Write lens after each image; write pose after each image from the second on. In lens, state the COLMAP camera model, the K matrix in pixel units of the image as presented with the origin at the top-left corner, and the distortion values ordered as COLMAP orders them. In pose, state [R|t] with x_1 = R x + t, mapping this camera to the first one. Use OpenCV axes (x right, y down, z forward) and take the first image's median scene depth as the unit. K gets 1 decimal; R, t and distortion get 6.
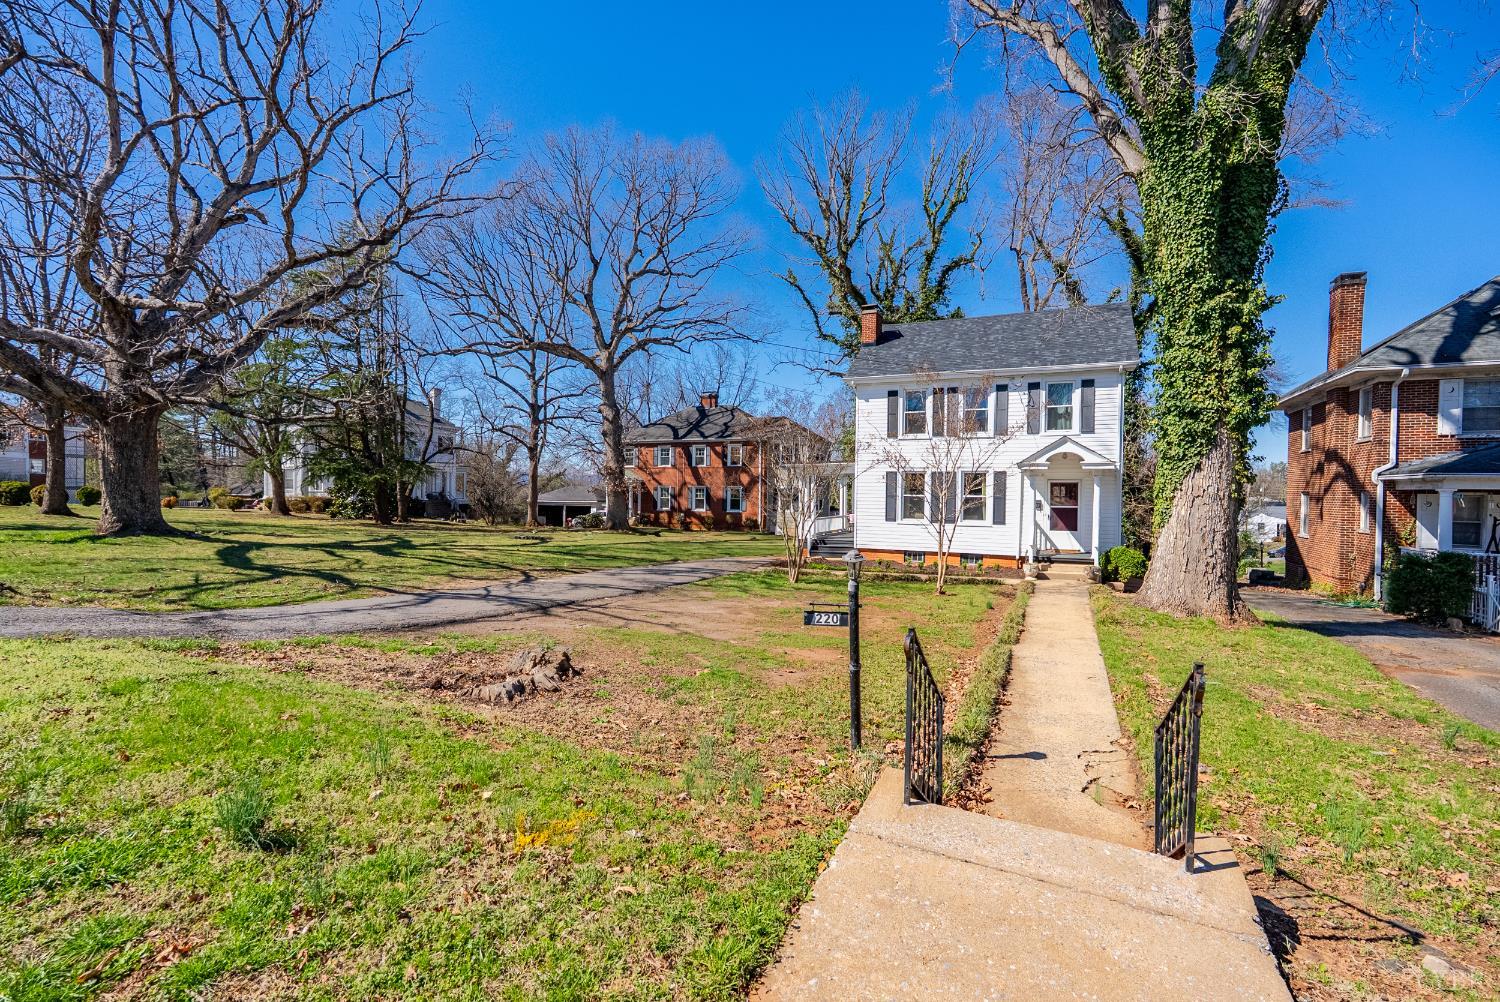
lens RADIAL K [[664.8, 0, 747.7], [0, 664.8, 499.9], [0, 0, 1]] dist [-0.001408, 0.000159]
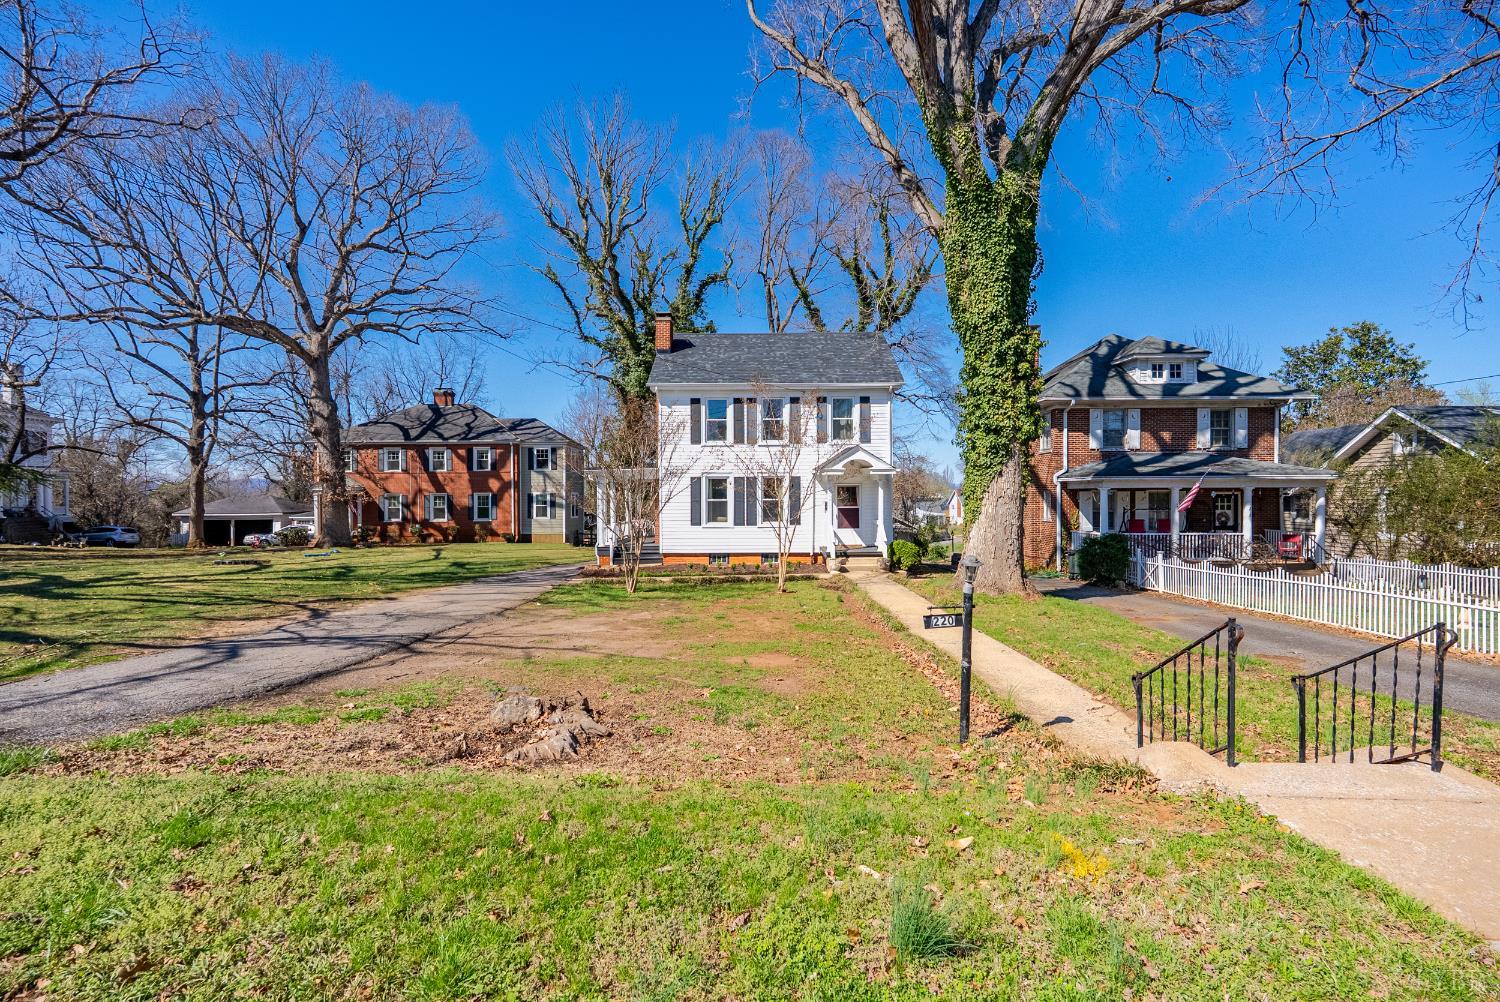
lens RADIAL K [[661.6, 0, 748.2], [0, 661.6, 498.9], [0, 0, 1]] dist [-0.001891, -0.000170]
pose [[0.907656, -0.019238, 0.419274, -0.142186], [0.022031, 0.999756, -0.001821, -0.005187], [-0.419136, 0.010890, 0.907858, 0.038973]]
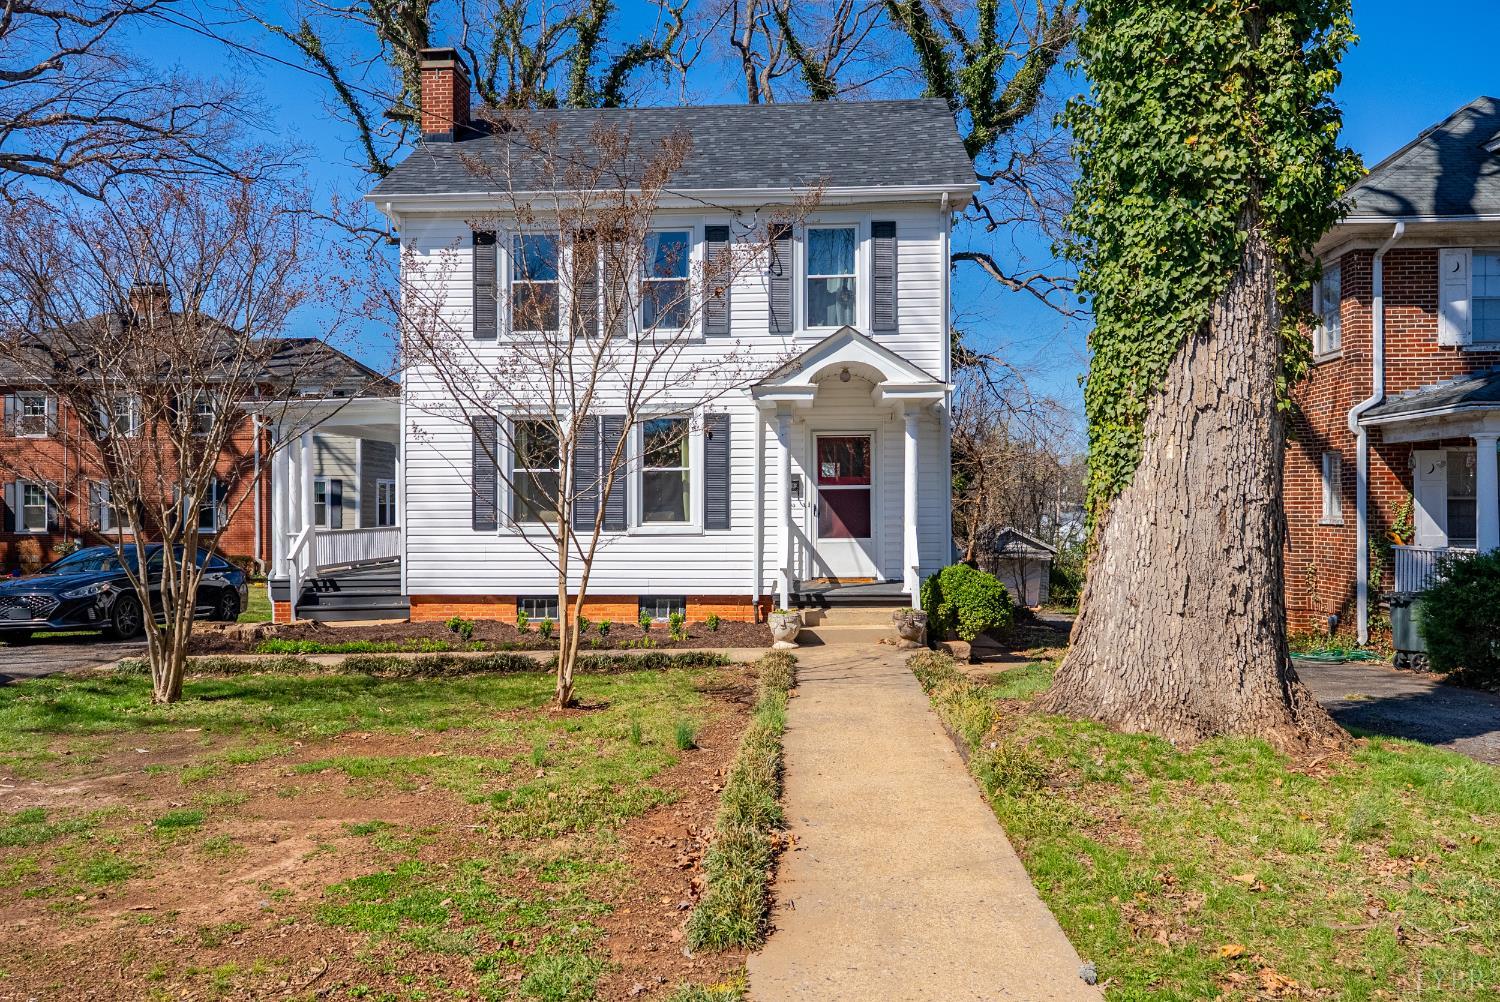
lens RADIAL K [[1080.8, 0, 750.0], [0, 1080.8, 501.0], [0, 0, 1]] dist [0.002802, -0.001309]
pose [[0.927450, -0.014464, 0.373668, 0.114054], [0.020177, 0.999732, -0.011382, 0.025306], [-0.373403, 0.018096, 0.927493, 0.282727]]
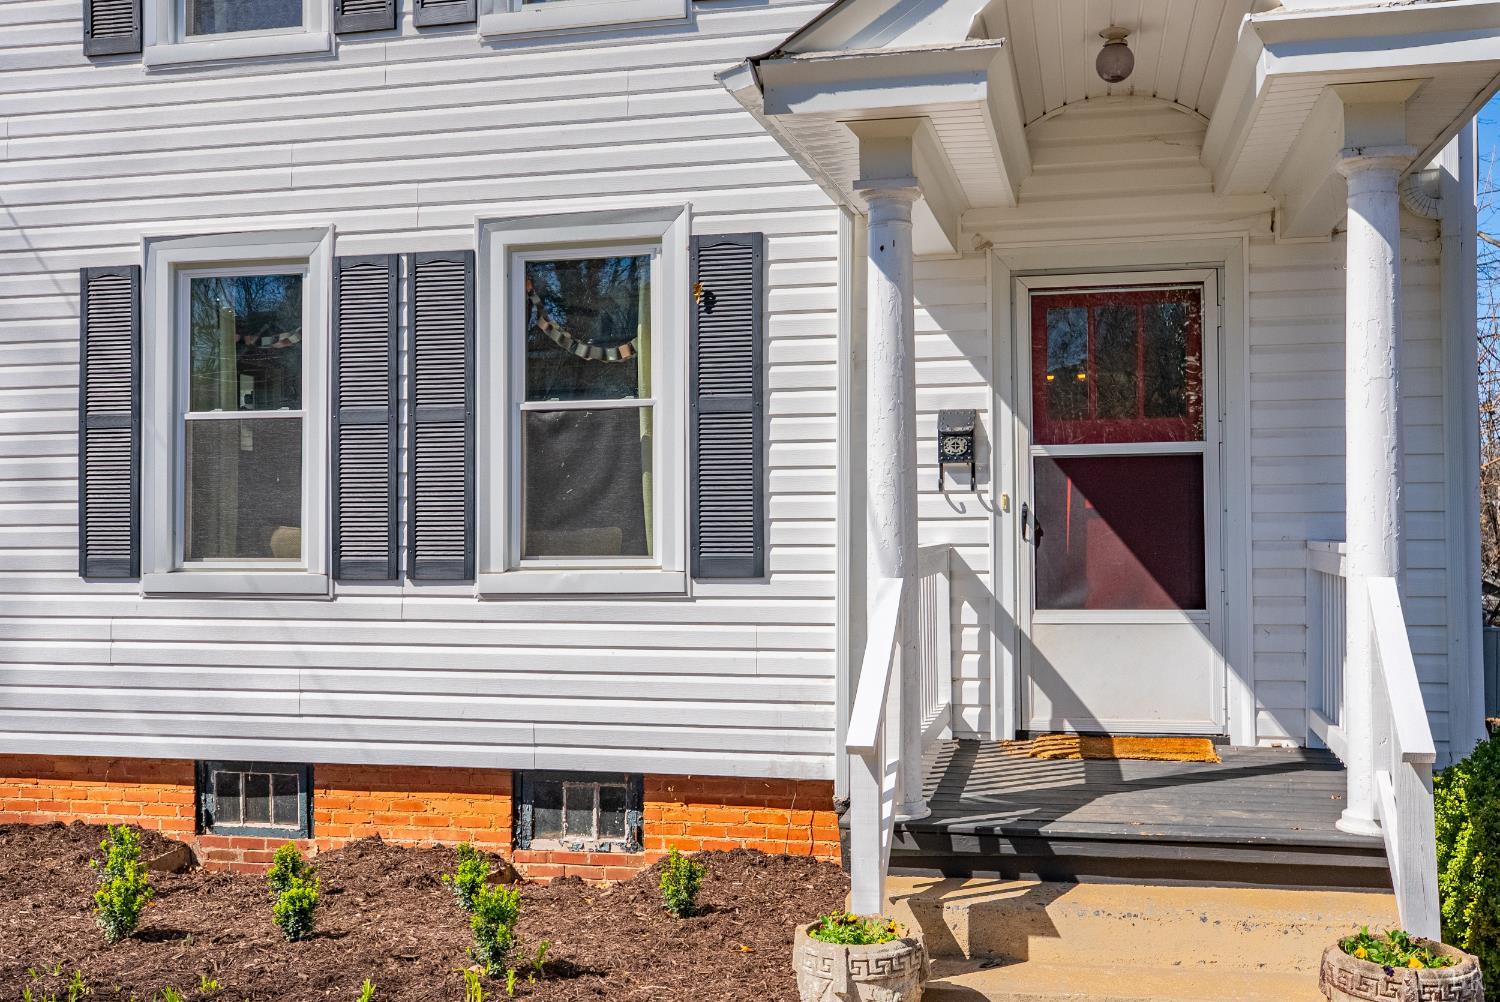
lens RADIAL K [[1494.6, 0, 750.0], [0, 1494.6, 501.0], [0, 0, 1]] dist [0.016417, -0.000555]
pose [[0.977520, -0.014918, 0.210314, 0.295724], [0.021479, 0.999350, -0.028945, 0.027676], [-0.209746, 0.032811, 0.977205, 0.629007]]
